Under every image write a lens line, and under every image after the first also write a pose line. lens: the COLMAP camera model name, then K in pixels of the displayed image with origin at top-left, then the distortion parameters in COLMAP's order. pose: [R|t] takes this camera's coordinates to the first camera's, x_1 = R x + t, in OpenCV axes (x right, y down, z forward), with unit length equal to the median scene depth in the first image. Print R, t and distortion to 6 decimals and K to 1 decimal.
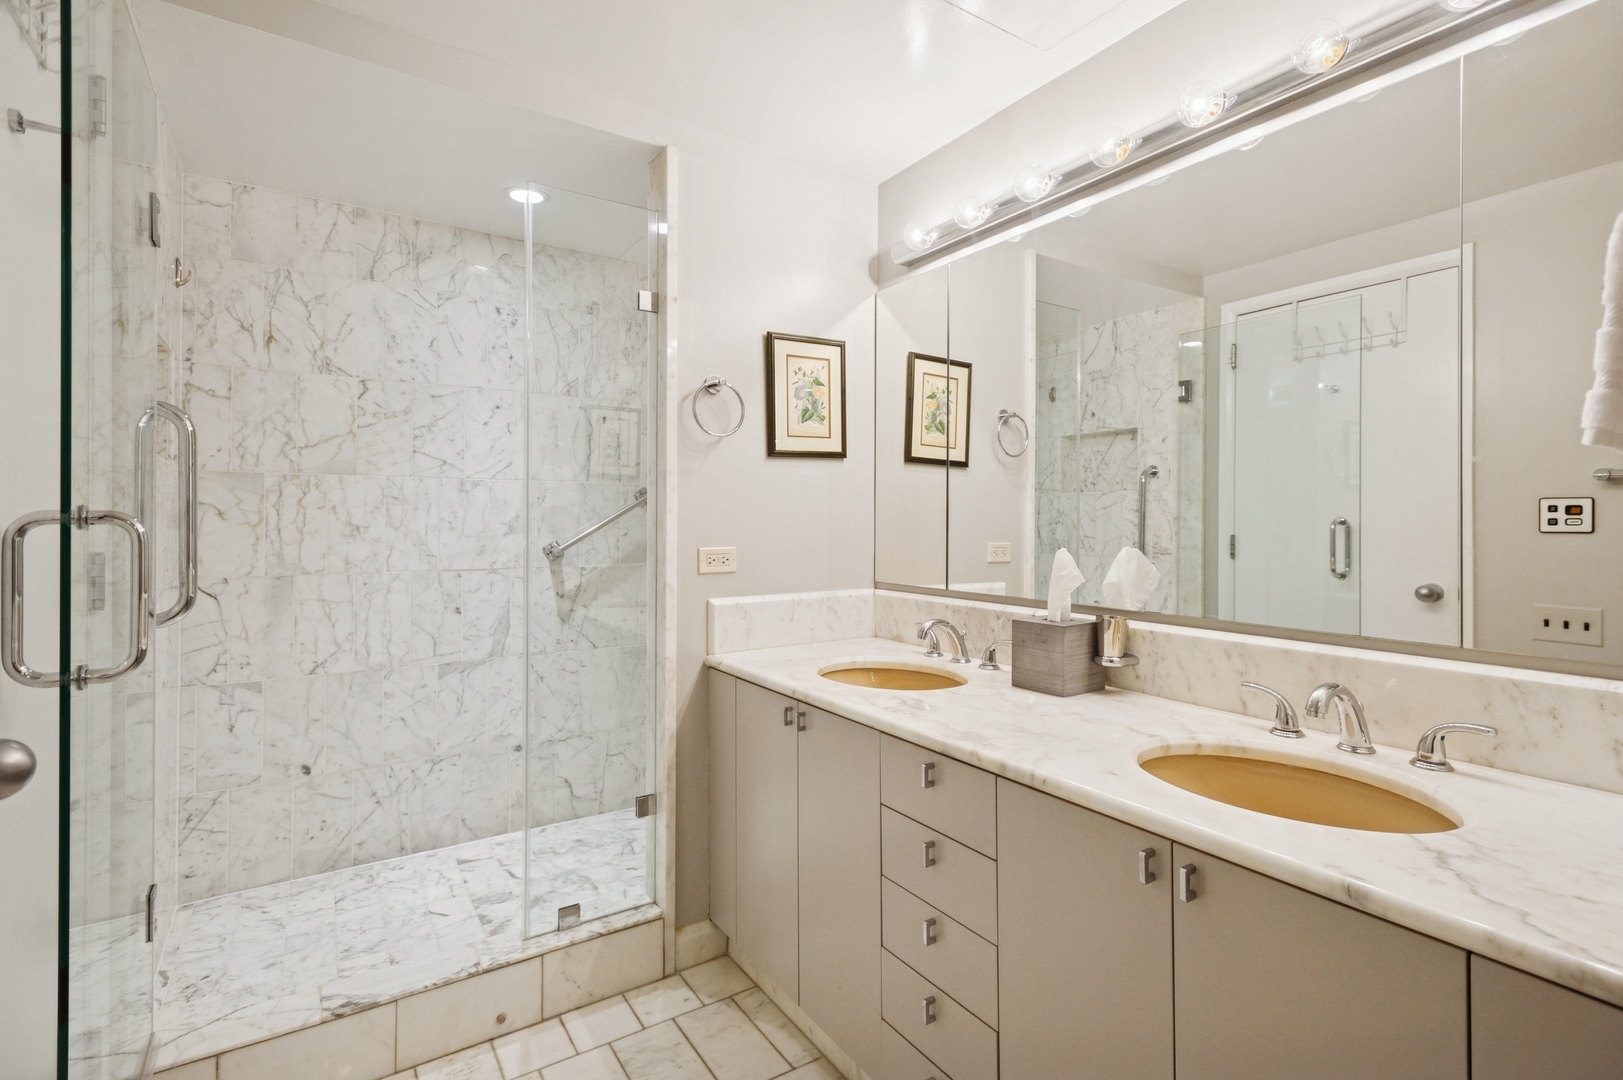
lens RADIAL K [[783.1, 0, 814.8], [0, 783.1, 522.8], [0, 0, 1]] dist [0.011293, -0.003607]
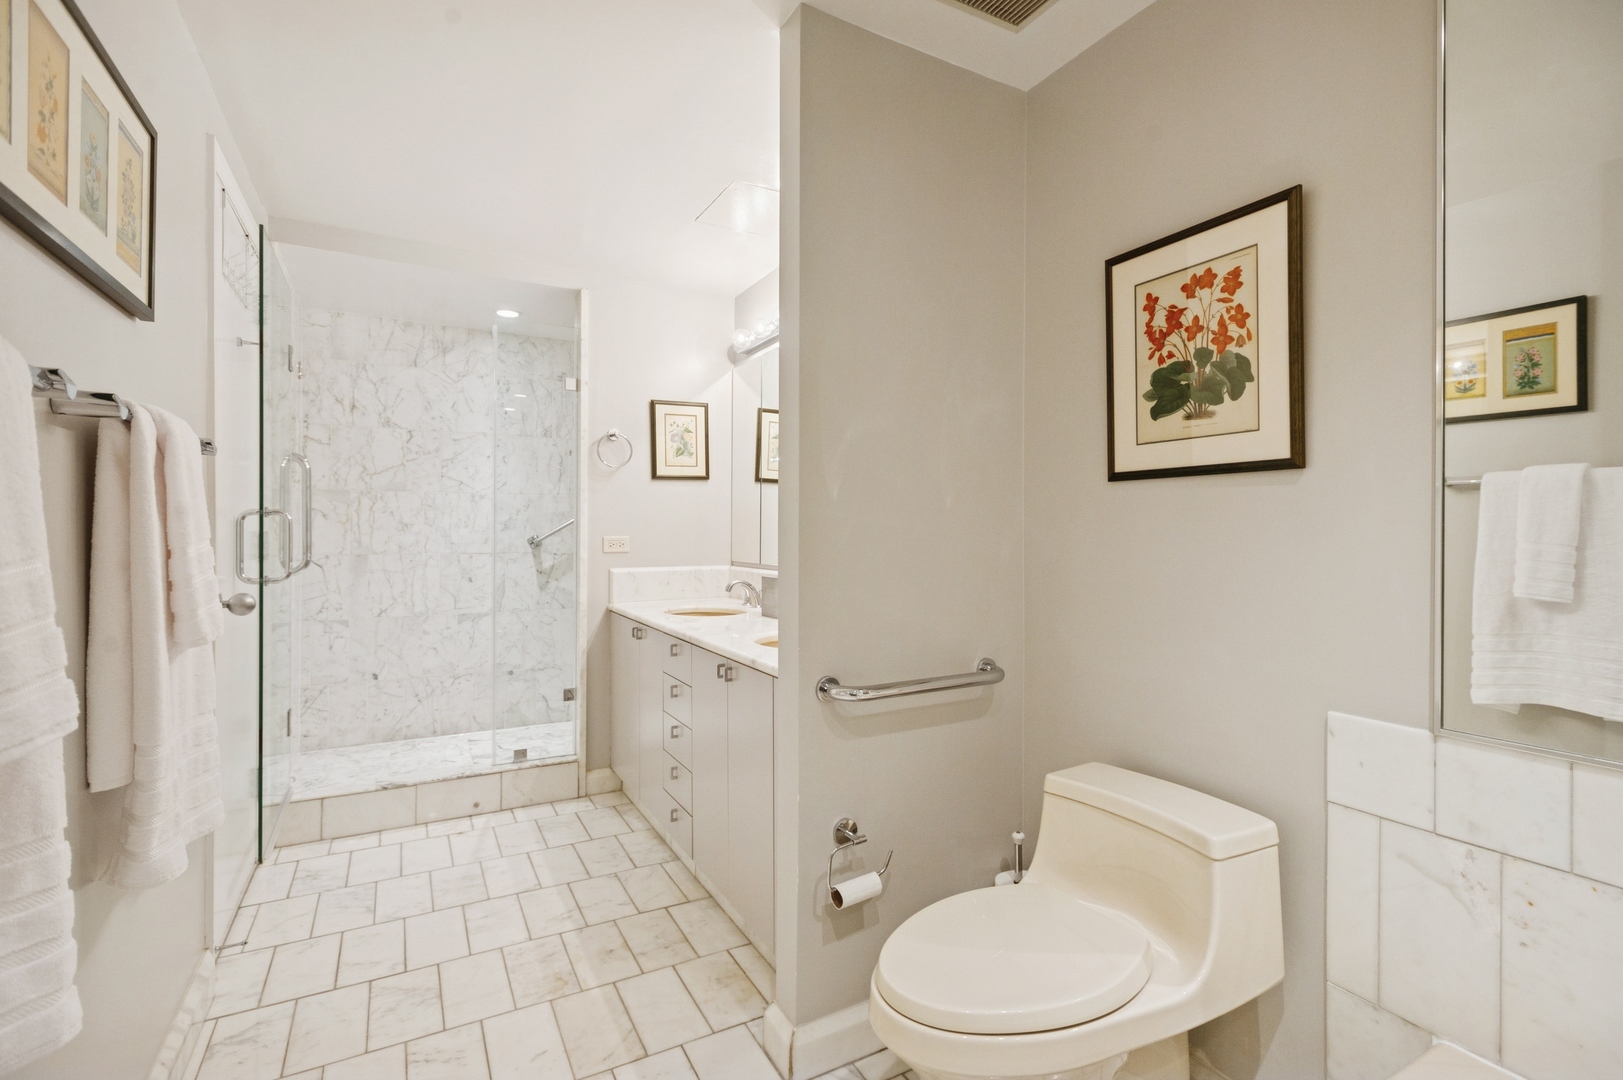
lens RADIAL K [[783.1, 0, 815.5], [0, 783.1, 538.1], [0, 0, 1]] dist [0.011293, -0.003607]
pose [[0.995800, 0.002685, -0.091518, 0.403032], [-0.002240, 0.999985, 0.004970, 0.024463], [0.091530, -0.004745, 0.995791, -0.523054]]
